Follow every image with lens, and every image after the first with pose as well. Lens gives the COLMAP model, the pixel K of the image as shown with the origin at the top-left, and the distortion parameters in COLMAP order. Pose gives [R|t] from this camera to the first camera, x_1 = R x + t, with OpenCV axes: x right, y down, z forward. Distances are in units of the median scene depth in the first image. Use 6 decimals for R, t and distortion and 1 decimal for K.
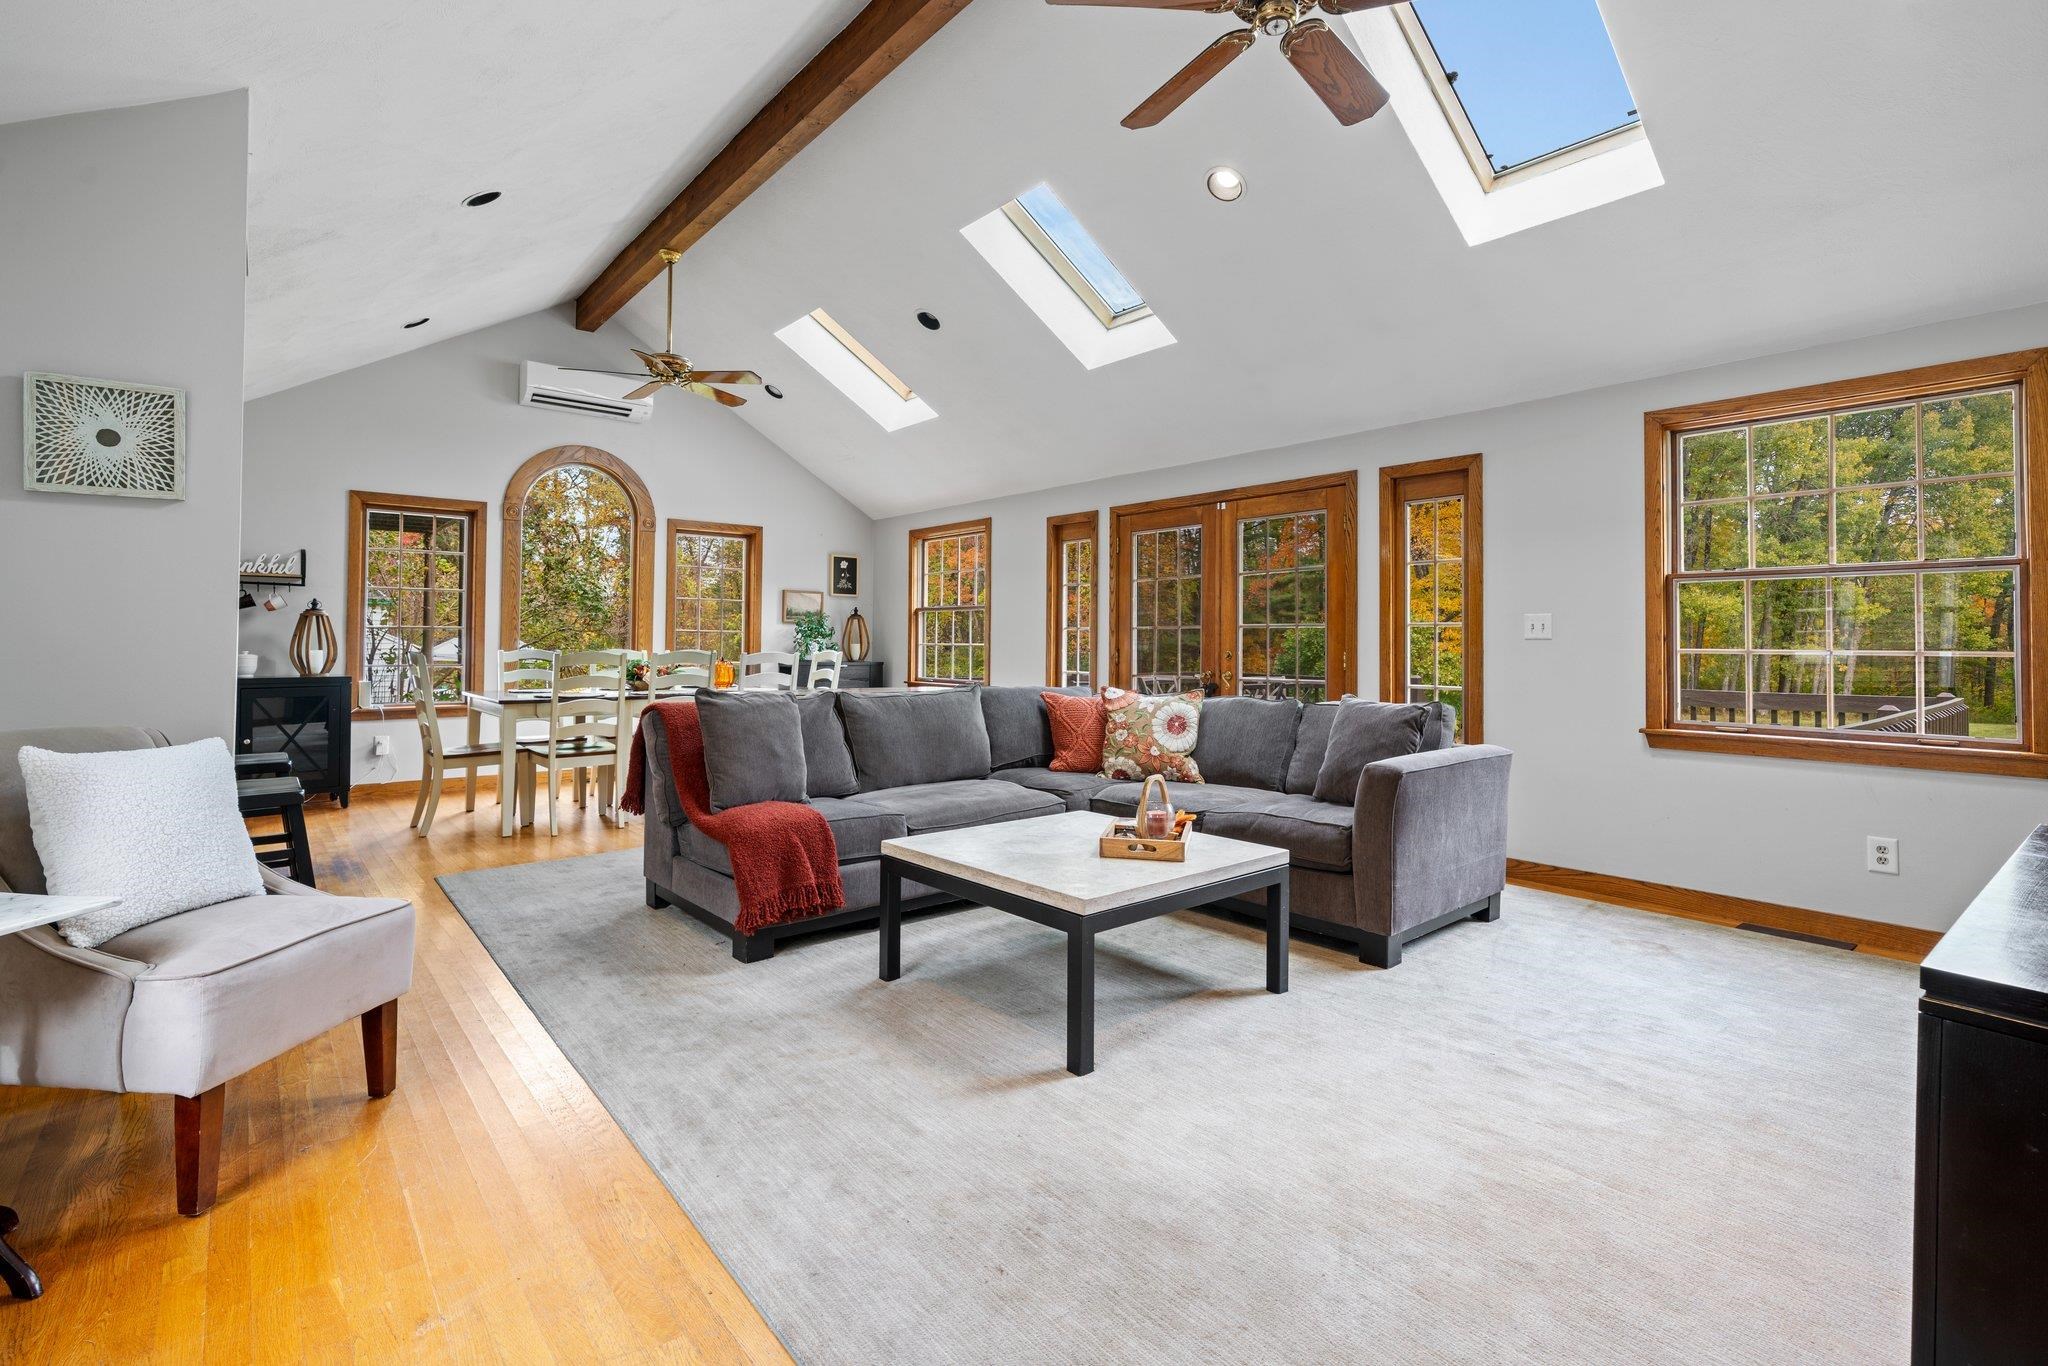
lens RADIAL K [[938.7, 0, 998.7], [0, 938.7, 625.3], [0, 0, 1]] dist [-0.001902, 0.000178]
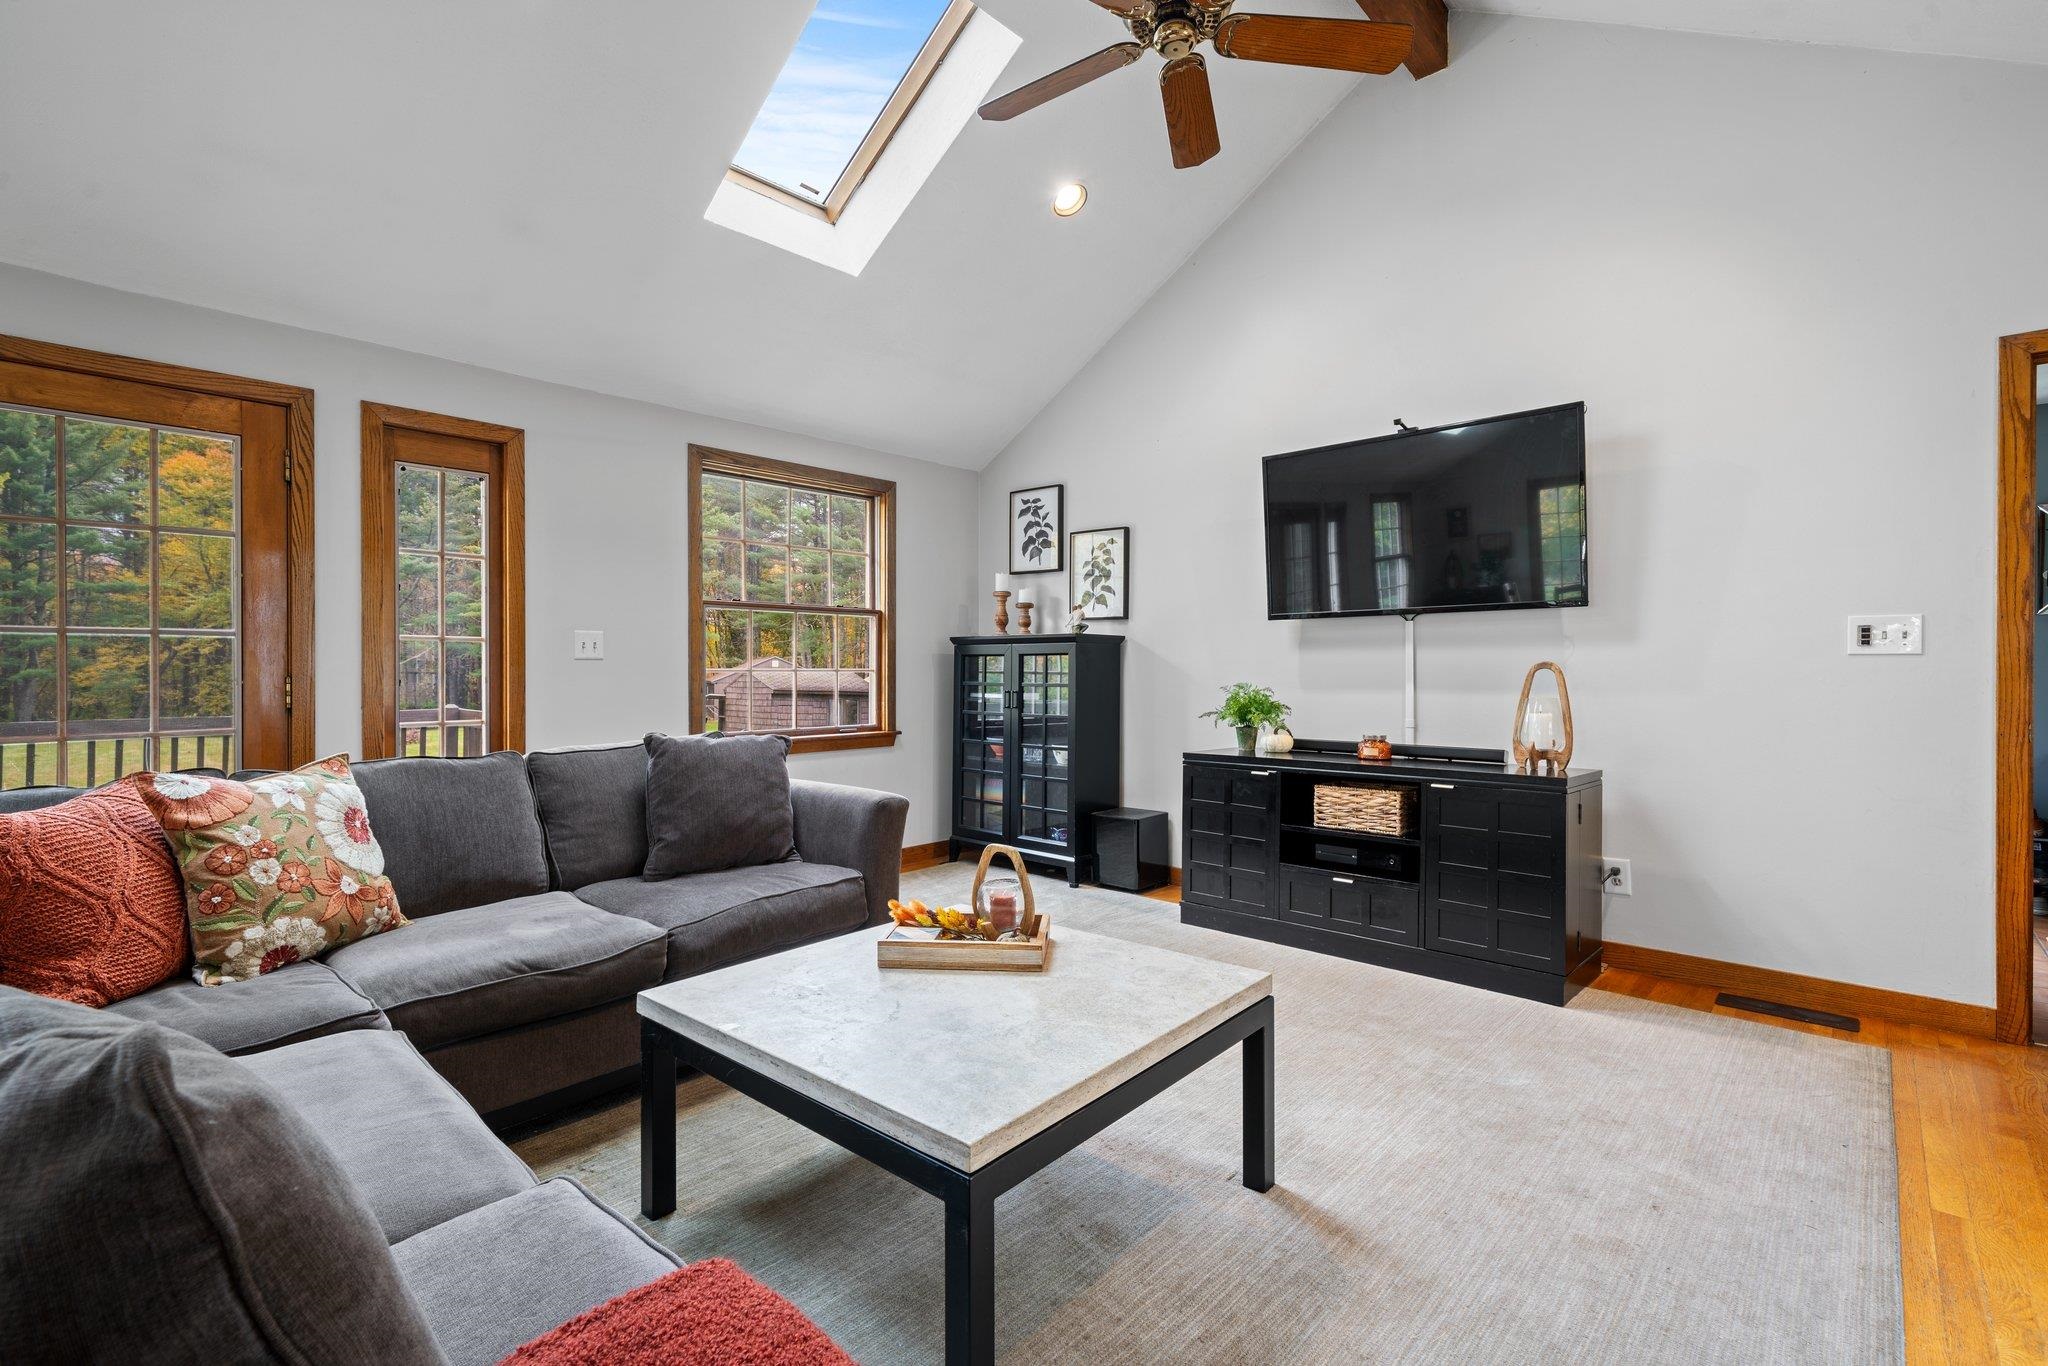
lens RADIAL K [[938.7, 0, 1017.1], [0, 938.7, 677.5], [0, 0, 1]] dist [-0.001902, 0.000178]
pose [[-0.158040, -0.017772, 0.987273, -0.251501], [-0.019585, 0.999698, 0.014861, 0.007274], [-0.987238, -0.016987, -0.158341, 0.492419]]
